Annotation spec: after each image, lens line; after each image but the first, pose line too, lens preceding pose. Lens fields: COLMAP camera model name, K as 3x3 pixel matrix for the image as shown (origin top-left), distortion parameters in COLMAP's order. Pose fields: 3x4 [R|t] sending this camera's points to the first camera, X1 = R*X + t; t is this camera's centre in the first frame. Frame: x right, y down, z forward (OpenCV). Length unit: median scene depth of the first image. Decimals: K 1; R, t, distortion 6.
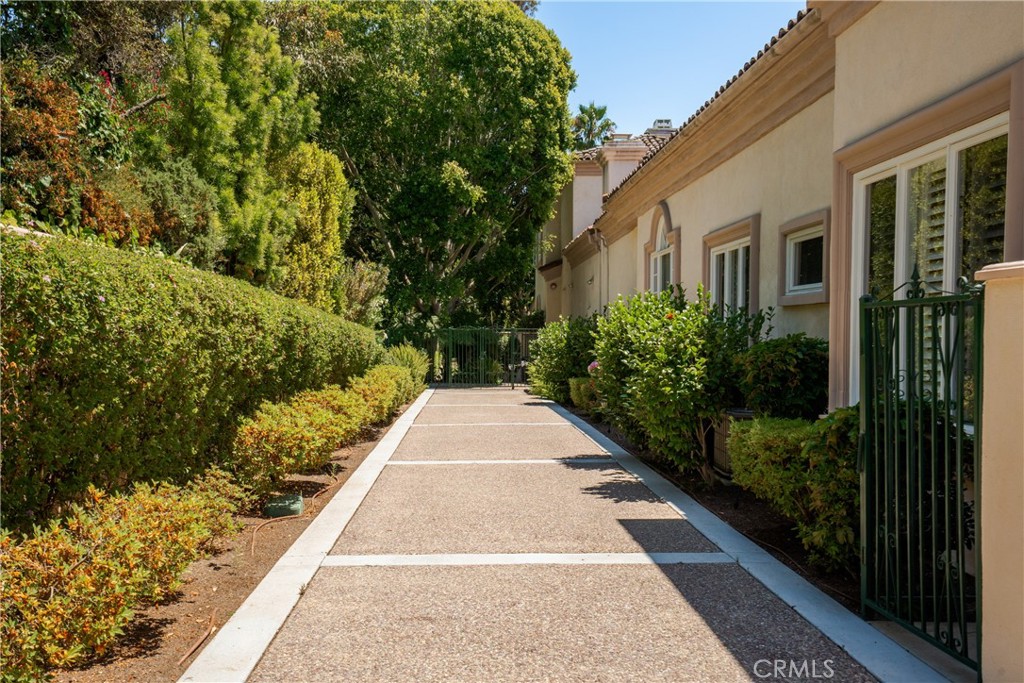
lens RADIAL K [[1013.9, 0, 512.7], [0, 1013.9, 339.9], [0, 0, 1]] dist [0.094837, 0.000000]
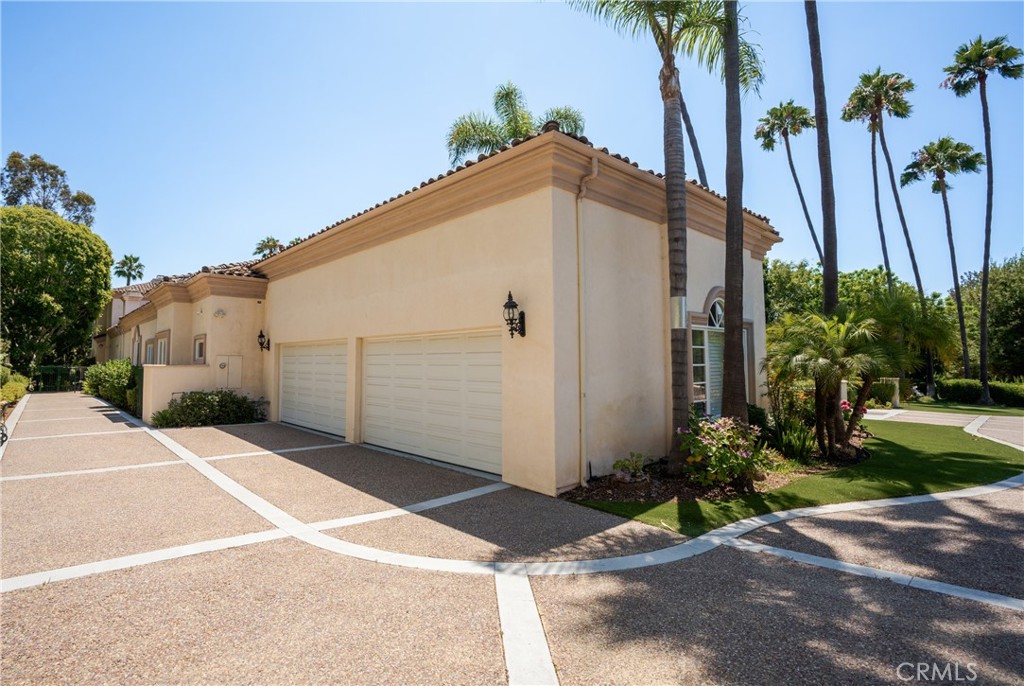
lens RADIAL K [[489.9, 0, 494.3], [0, 489.9, 322.7], [0, 0, 1]] dist [-0.041403, 0.000593]
pose [[0.754595, 0.041051, 0.654906, 0.007853], [0.016803, 0.996505, -0.081825, -0.005809], [-0.655976, 0.072749, 0.751268, -0.442772]]
